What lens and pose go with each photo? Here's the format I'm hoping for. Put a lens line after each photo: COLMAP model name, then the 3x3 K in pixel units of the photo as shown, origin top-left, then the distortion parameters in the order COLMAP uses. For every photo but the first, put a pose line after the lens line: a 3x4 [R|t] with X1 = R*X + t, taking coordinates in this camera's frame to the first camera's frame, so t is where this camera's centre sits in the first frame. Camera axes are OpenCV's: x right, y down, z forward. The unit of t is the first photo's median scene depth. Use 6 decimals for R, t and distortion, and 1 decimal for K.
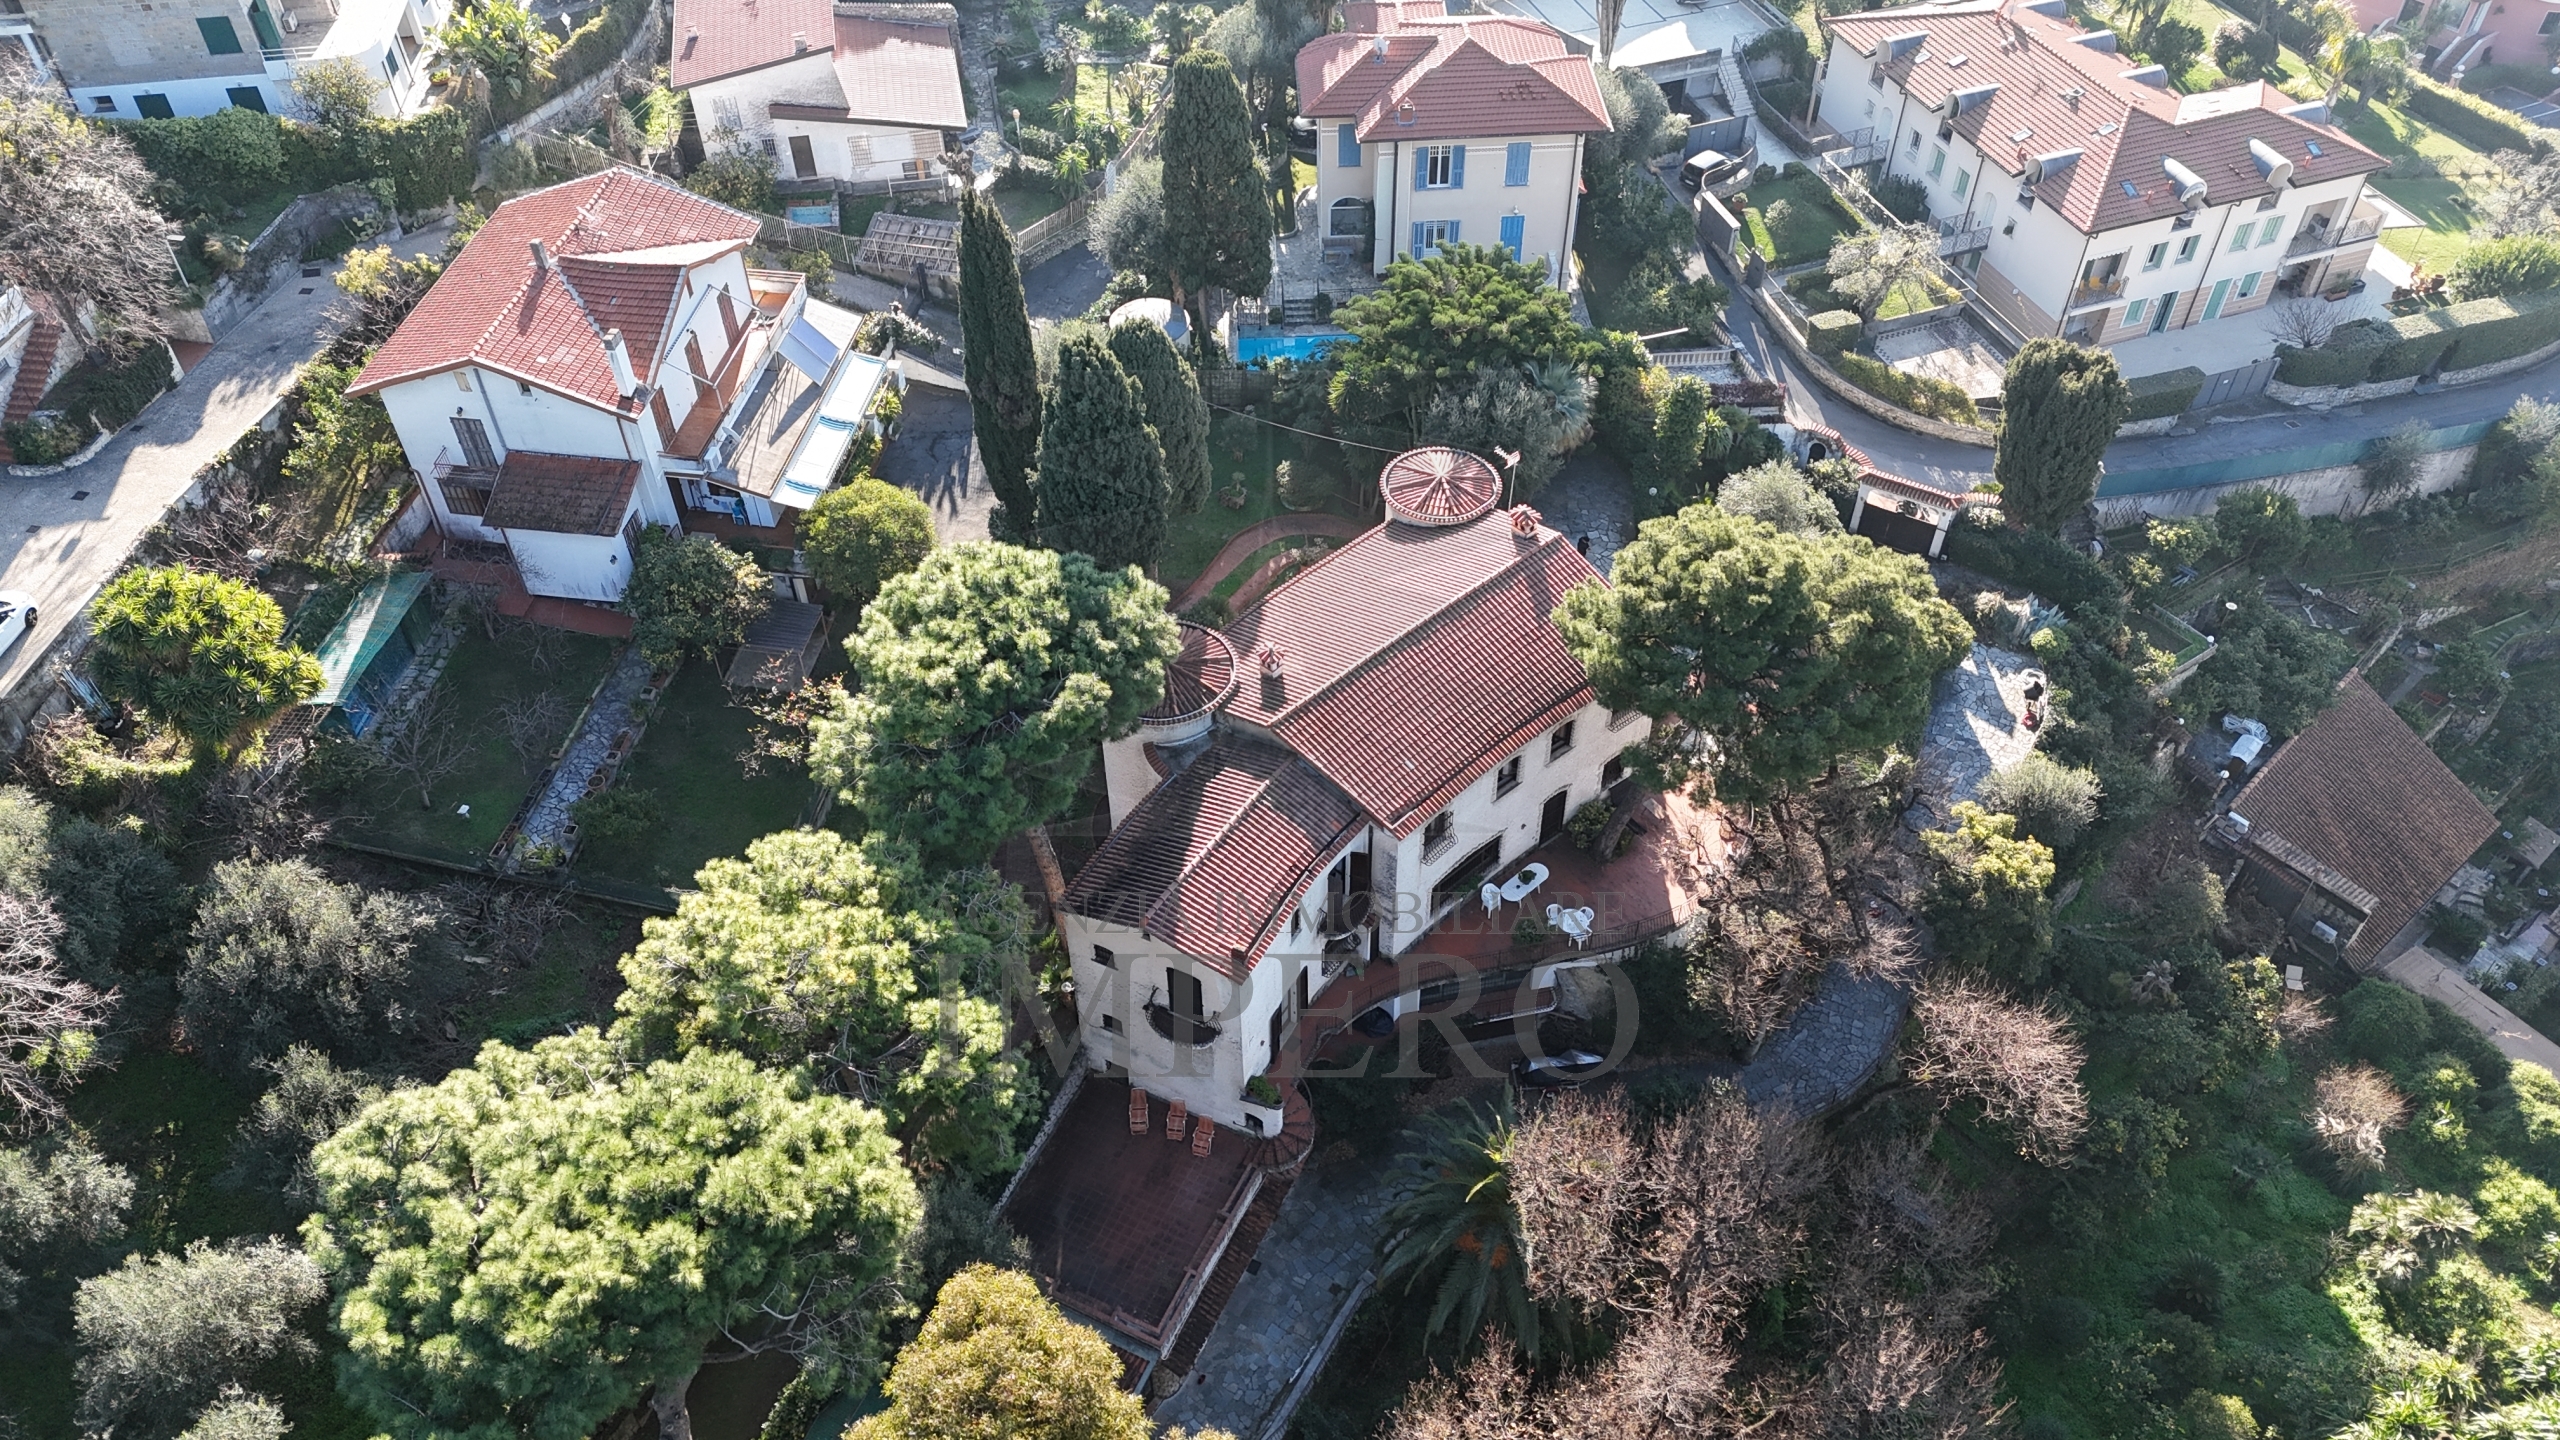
lens RADIAL K [[1869.1, 0, 1273.9], [0, 1869.1, 723.7], [0, 0, 1]] dist [0.088963, -0.100676]
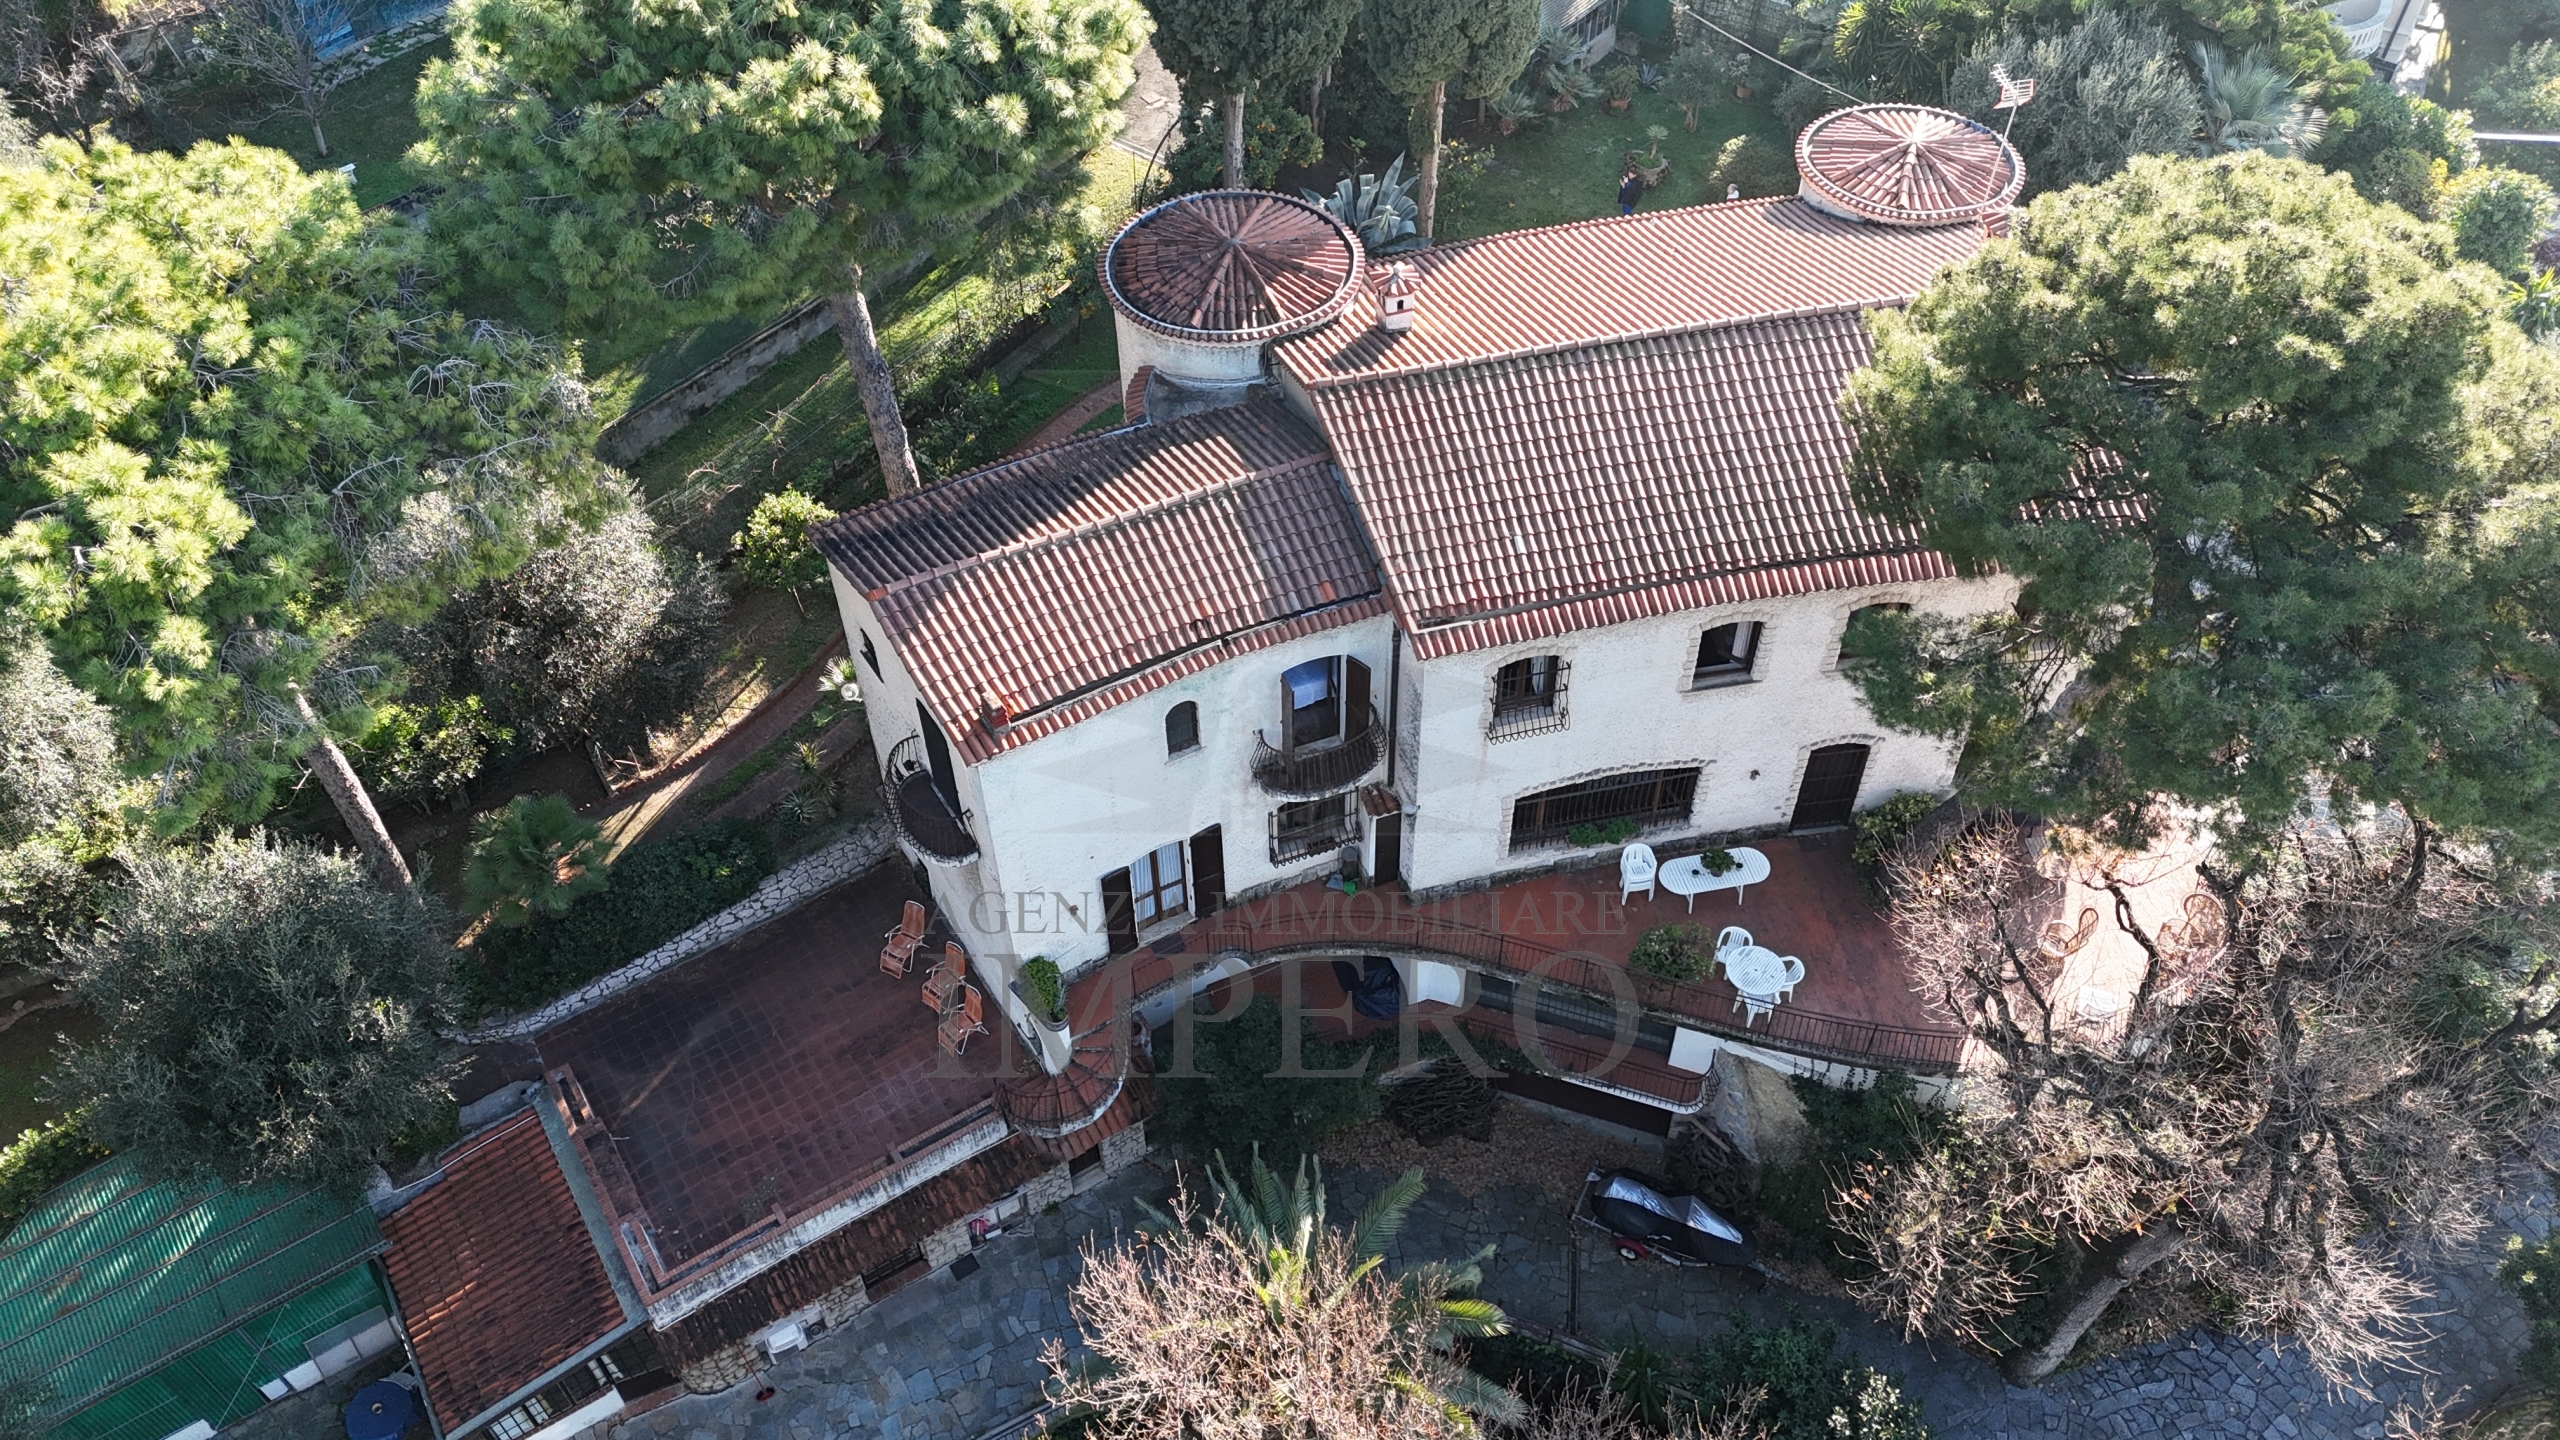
lens RADIAL K [[1869.1, 0, 1273.9], [0, 1869.1, 723.7], [0, 0, 1]] dist [0.088963, -0.100676]
pose [[0.857197, 0.377850, -0.349917, 0.213351], [-0.365030, 0.925088, 0.104716, 0.038227], [0.363271, 0.037968, 0.930909, 0.490255]]
